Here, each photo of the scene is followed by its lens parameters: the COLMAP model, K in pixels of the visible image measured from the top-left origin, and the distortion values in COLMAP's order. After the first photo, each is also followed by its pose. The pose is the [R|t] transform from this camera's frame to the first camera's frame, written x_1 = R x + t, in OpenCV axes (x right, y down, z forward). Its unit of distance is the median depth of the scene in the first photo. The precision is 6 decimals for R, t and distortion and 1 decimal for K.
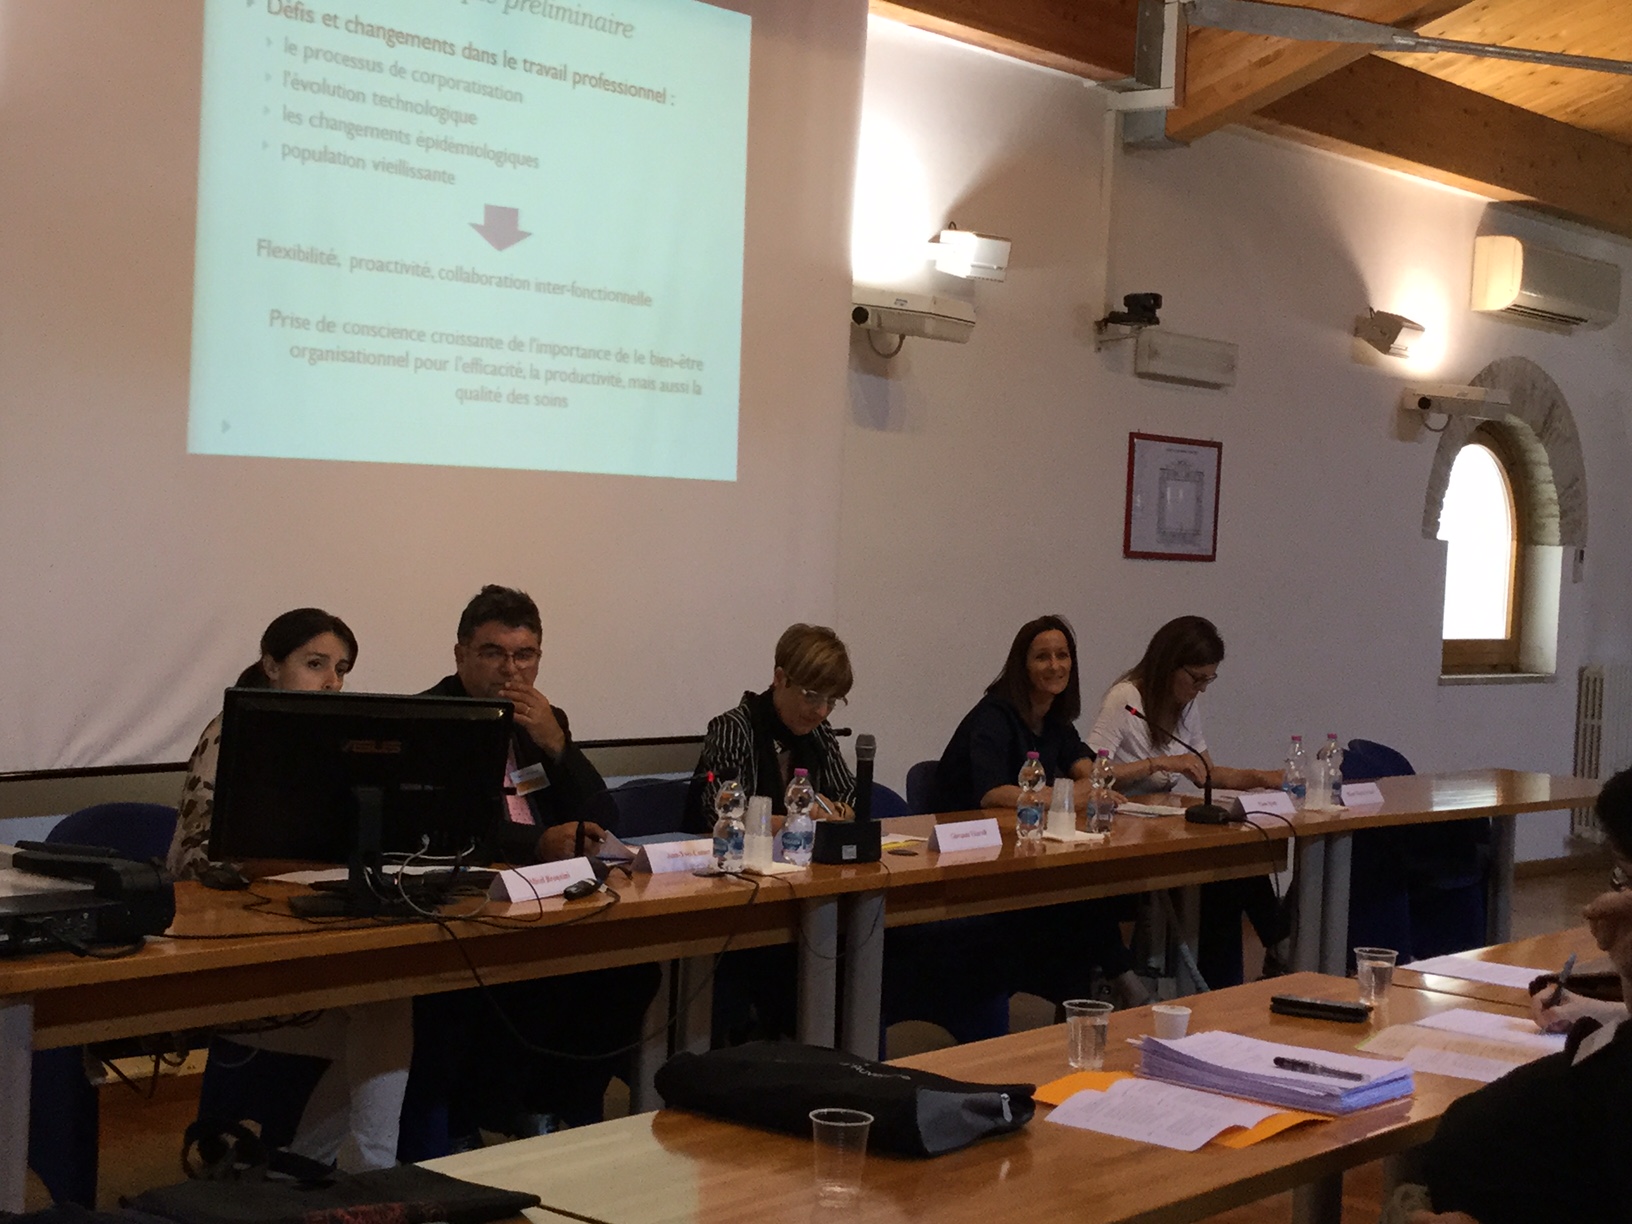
lens RADIAL K [[2566.9, 0, 813.0], [0, 2566.9, 574.8], [0, 0, 1]] dist [0.140544, 0.011665]
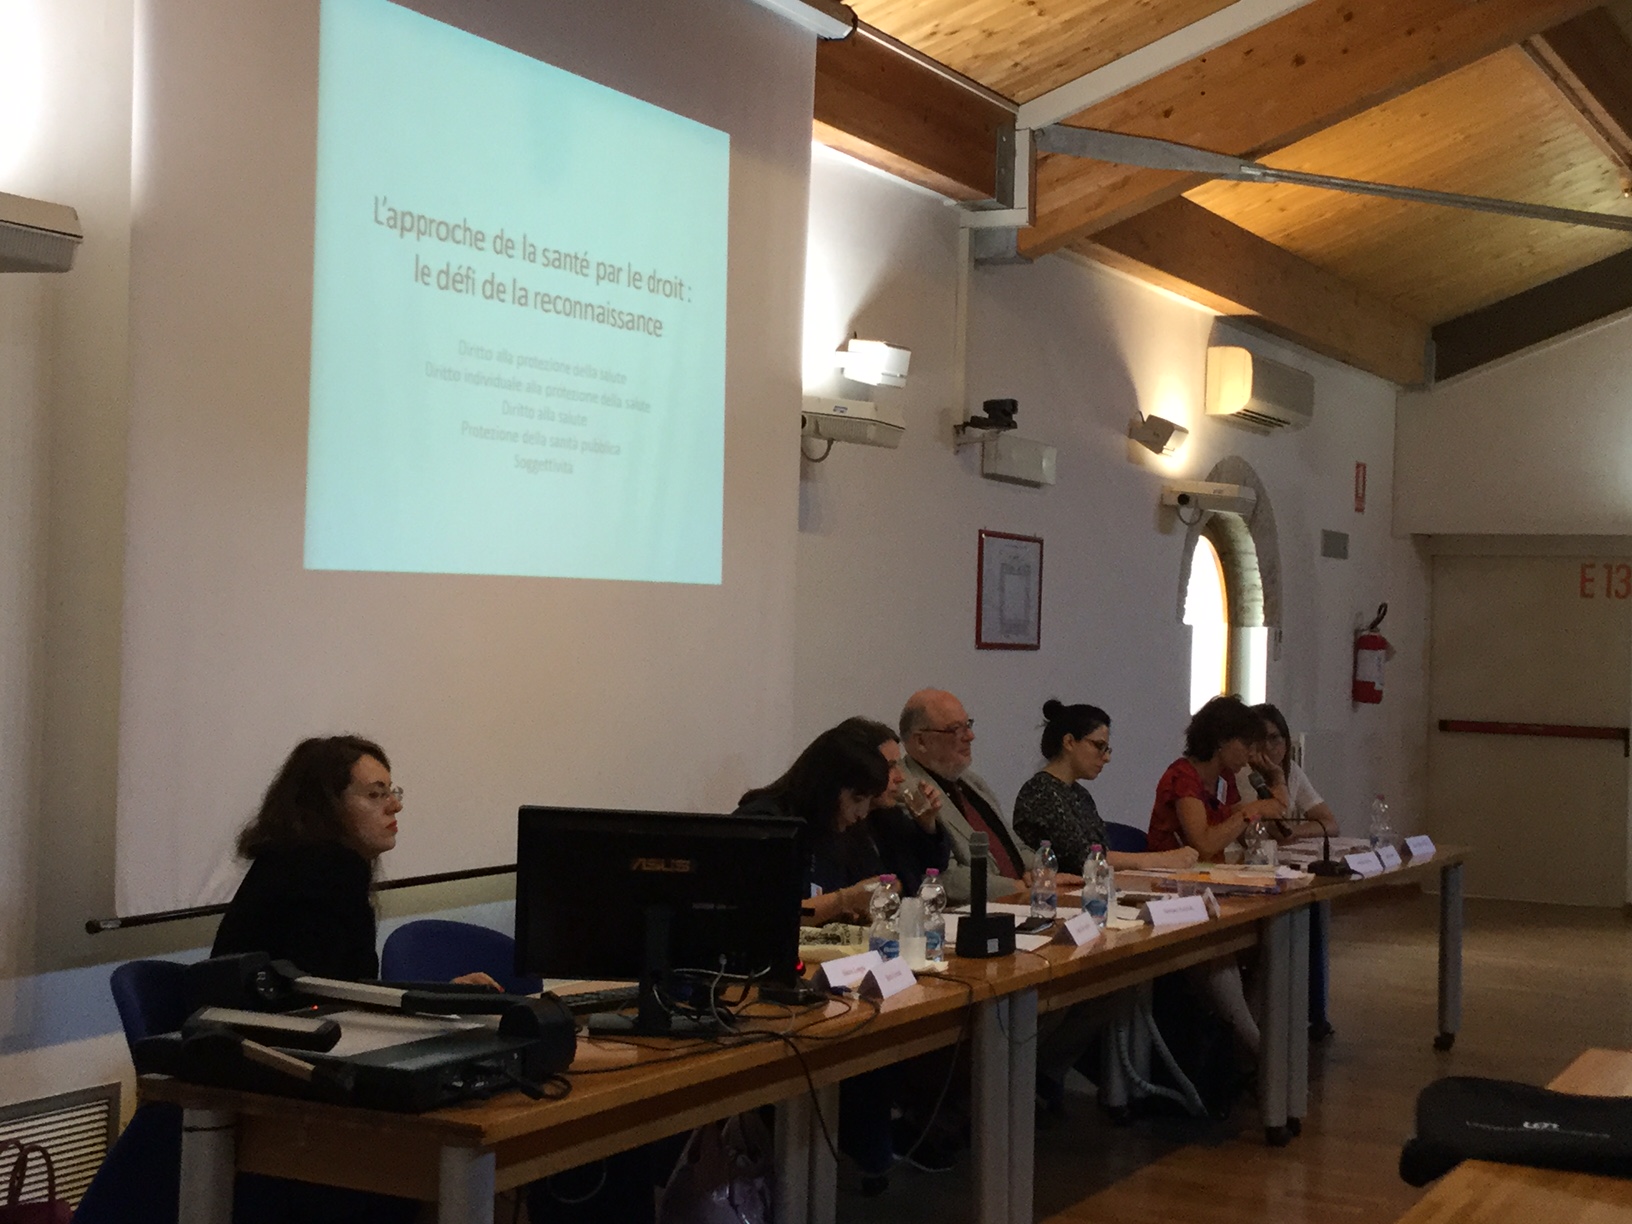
lens RADIAL K [[2441.3, 0, 810.8], [0, 2441.3, 581.4], [0, 0, 1]] dist [0.092855, 0.088086]
pose [[0.977261, -0.015480, 0.211472, -0.161785], [0.021827, 0.999378, -0.027711, -0.007974], [-0.210911, 0.031697, 0.976991, 0.034703]]
